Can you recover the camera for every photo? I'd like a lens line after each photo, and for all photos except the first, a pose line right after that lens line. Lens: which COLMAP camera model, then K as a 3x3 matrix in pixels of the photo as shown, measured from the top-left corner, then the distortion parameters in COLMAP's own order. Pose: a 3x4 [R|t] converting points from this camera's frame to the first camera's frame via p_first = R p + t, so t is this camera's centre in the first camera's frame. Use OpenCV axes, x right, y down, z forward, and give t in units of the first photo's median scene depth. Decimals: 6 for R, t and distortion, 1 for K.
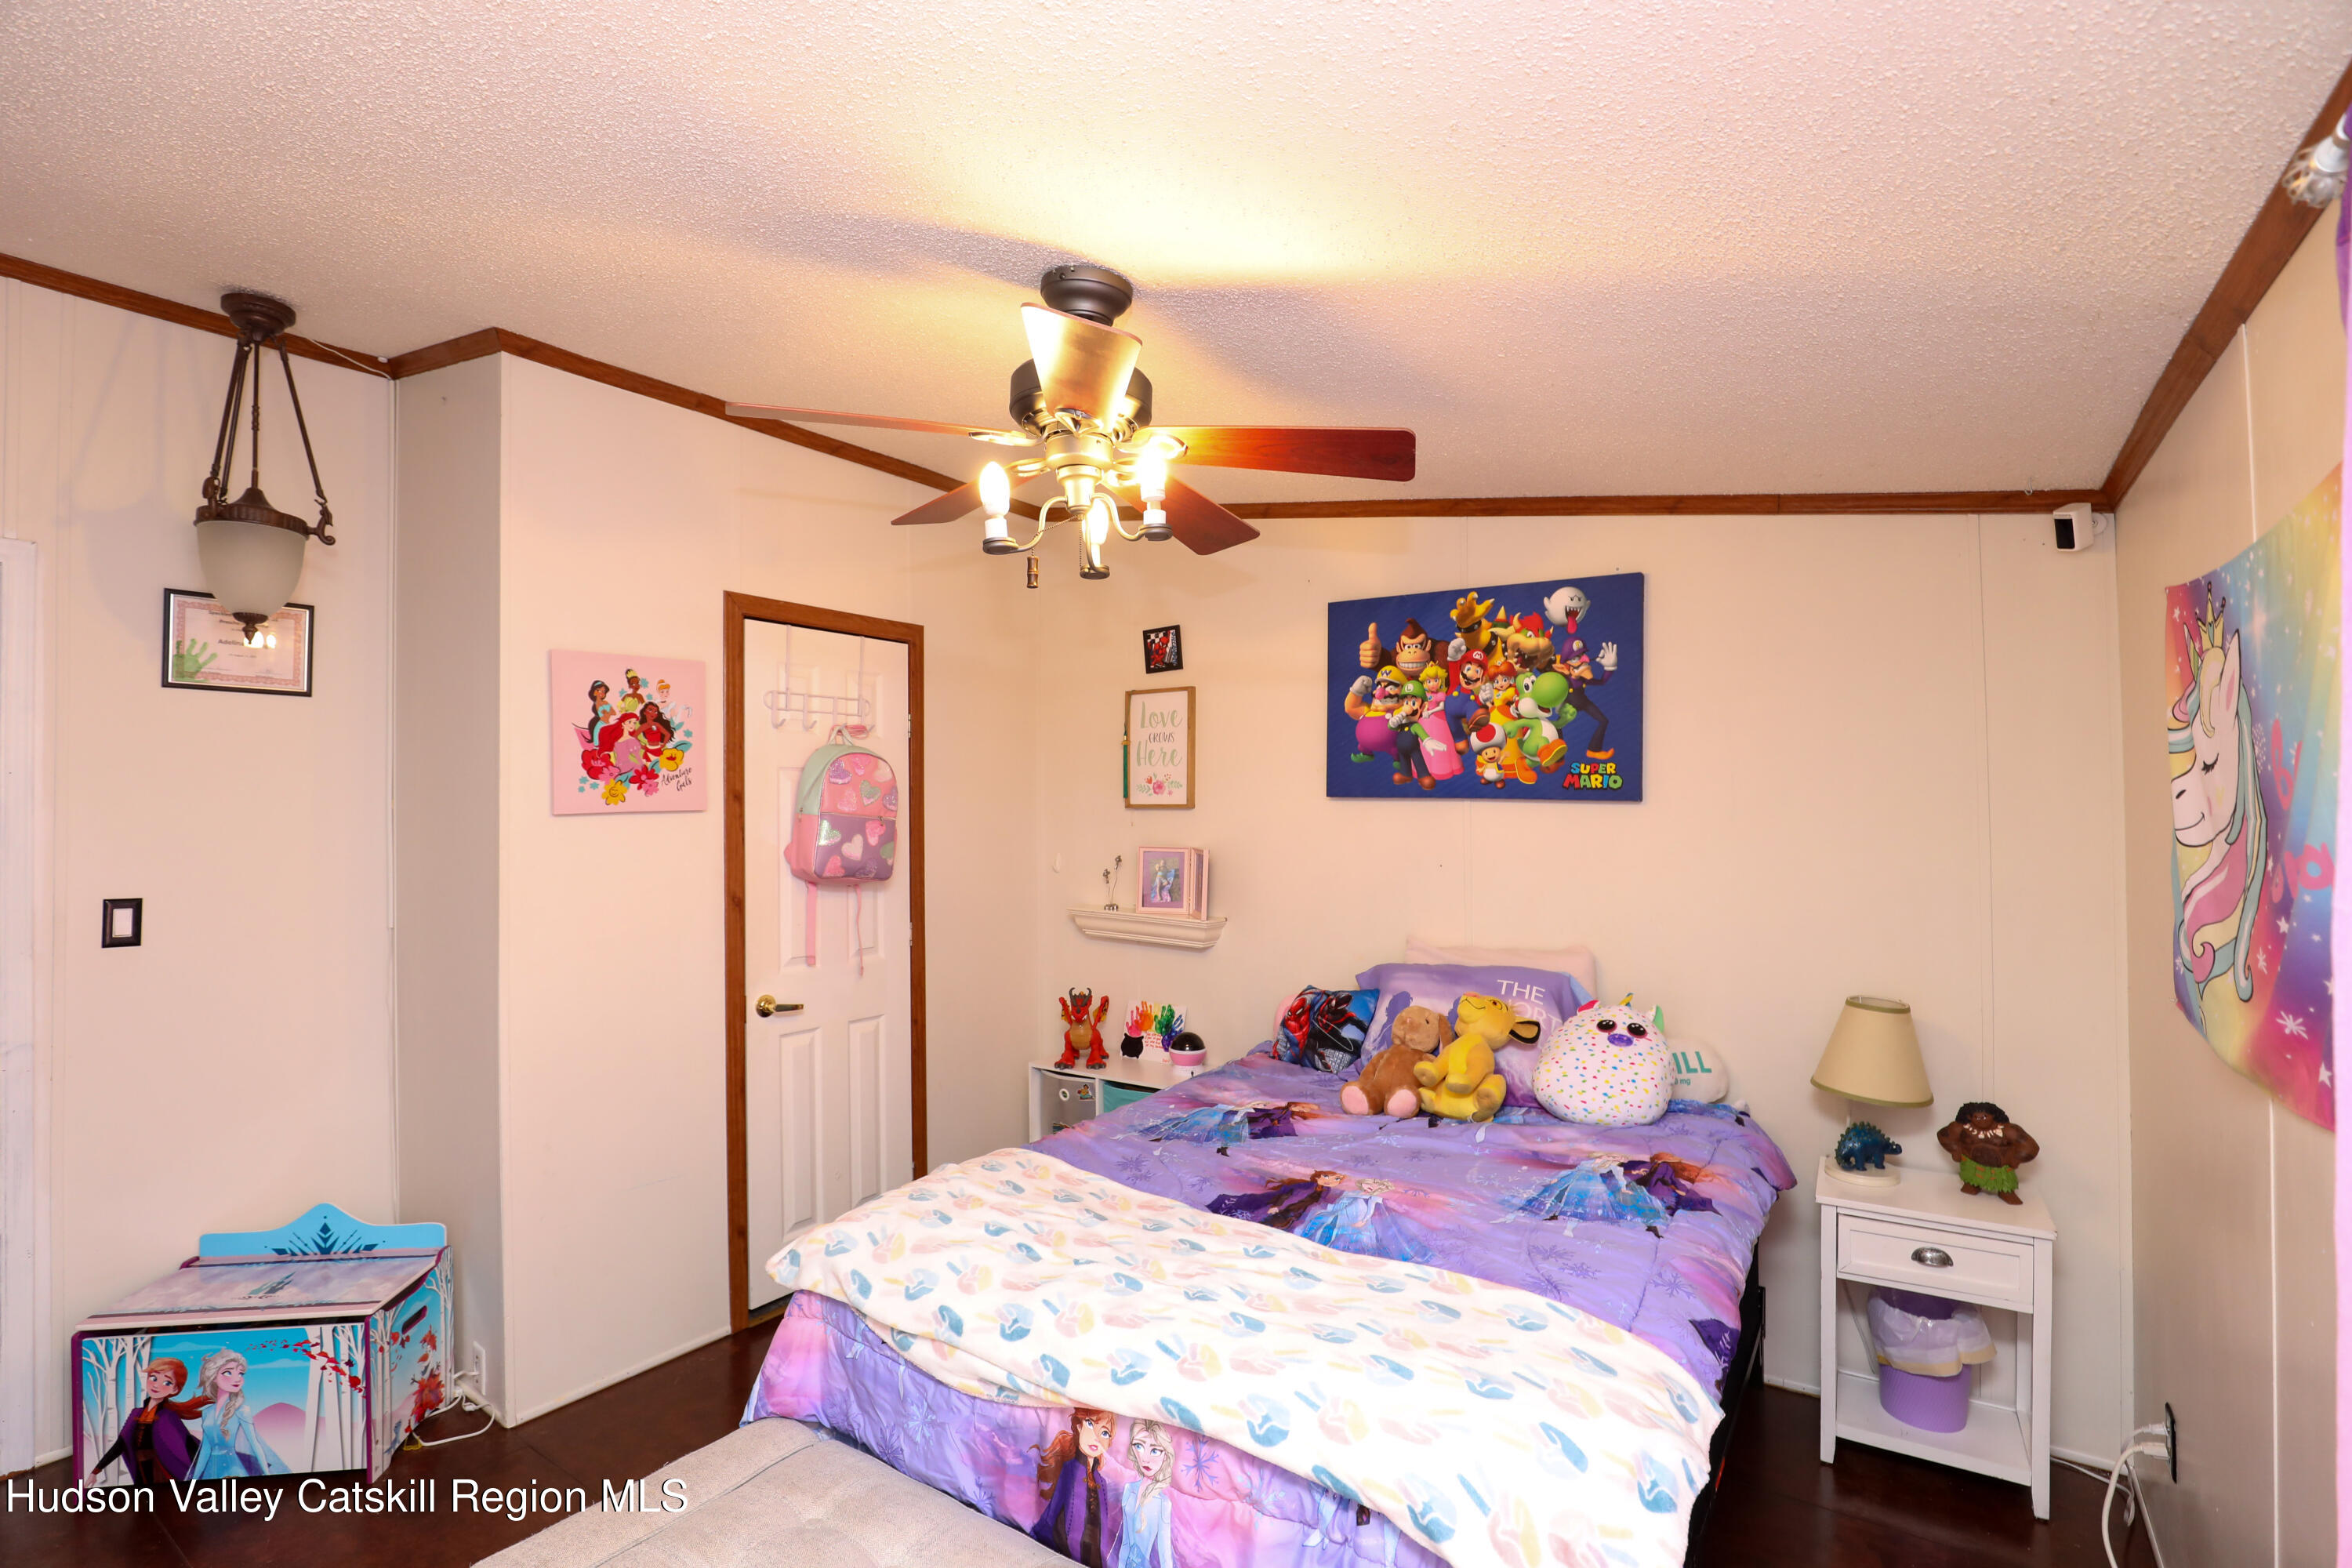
lens RADIAL K [[1075.9, 0, 1162.2], [0, 1075.9, 787.7], [0, 0, 1]] dist [-0.039275, 0.007768]
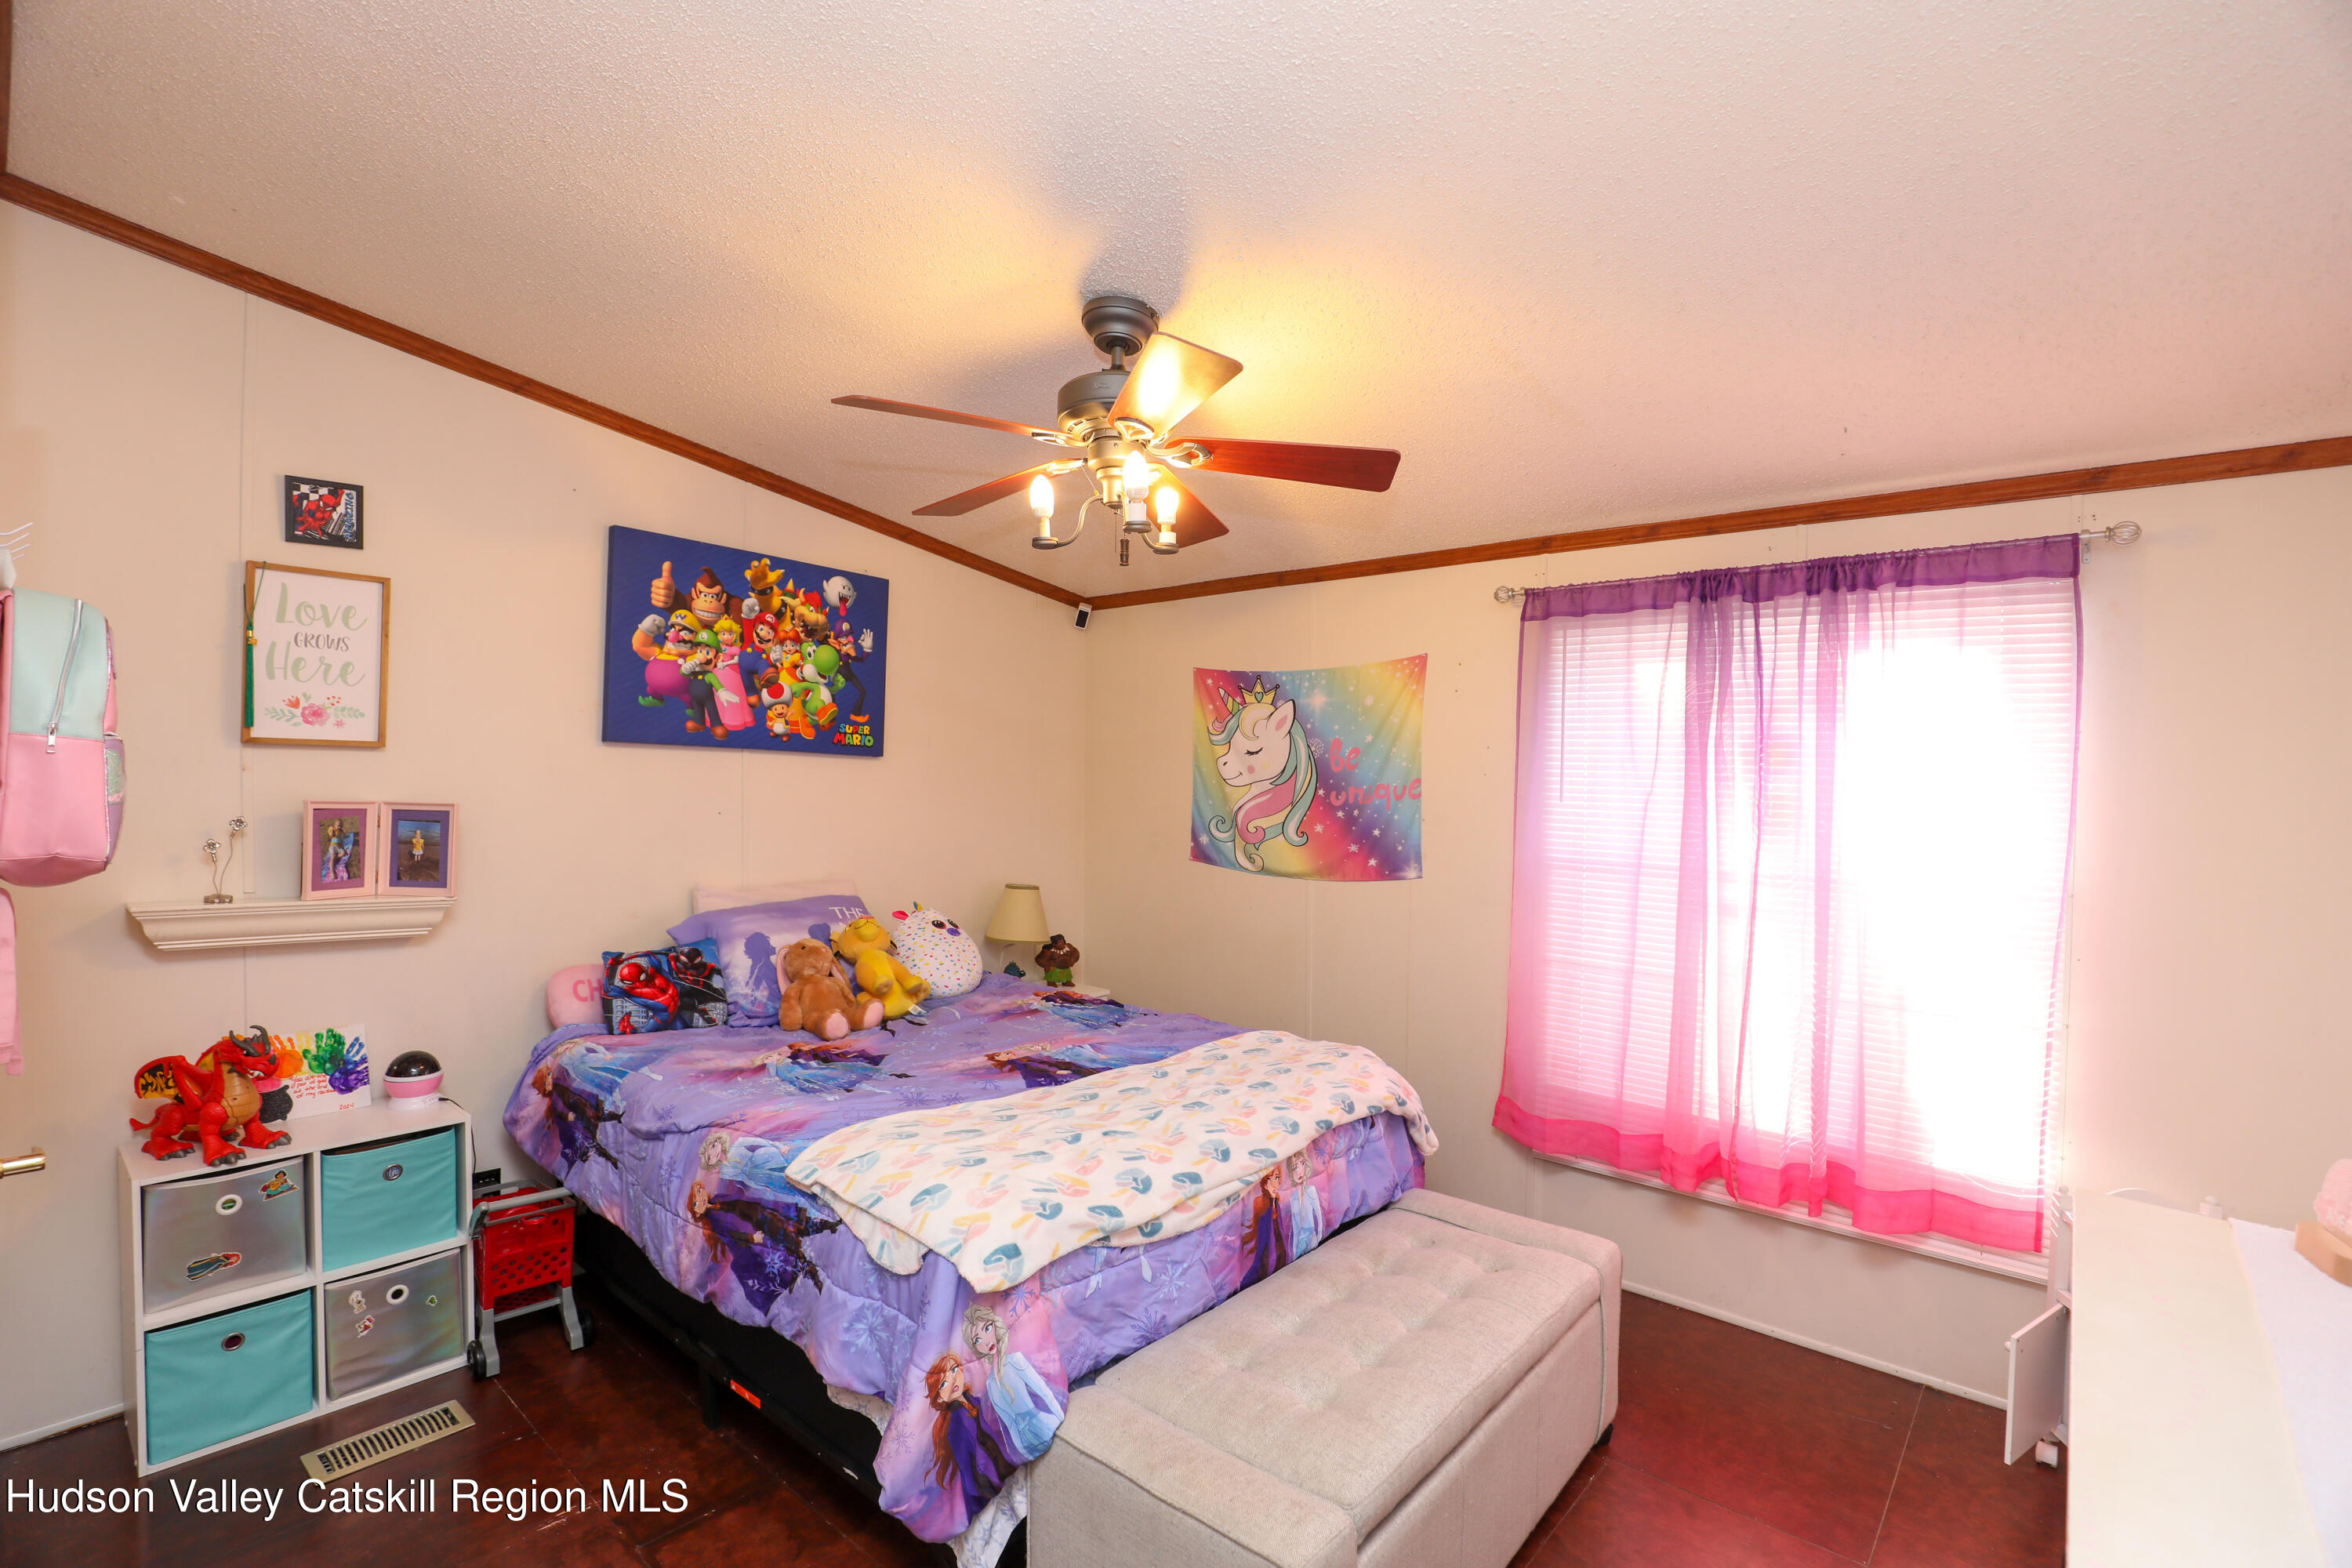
lens RADIAL K [[1075.9, 0, 1162.2], [0, 1075.9, 787.7], [0, 0, 1]] dist [-0.039275, 0.007768]
pose [[0.104687, -0.003559, 0.994499, -0.750099], [-0.038010, 0.999249, 0.007578, 0.025228], [-0.993779, -0.038594, 0.104473, 0.489287]]
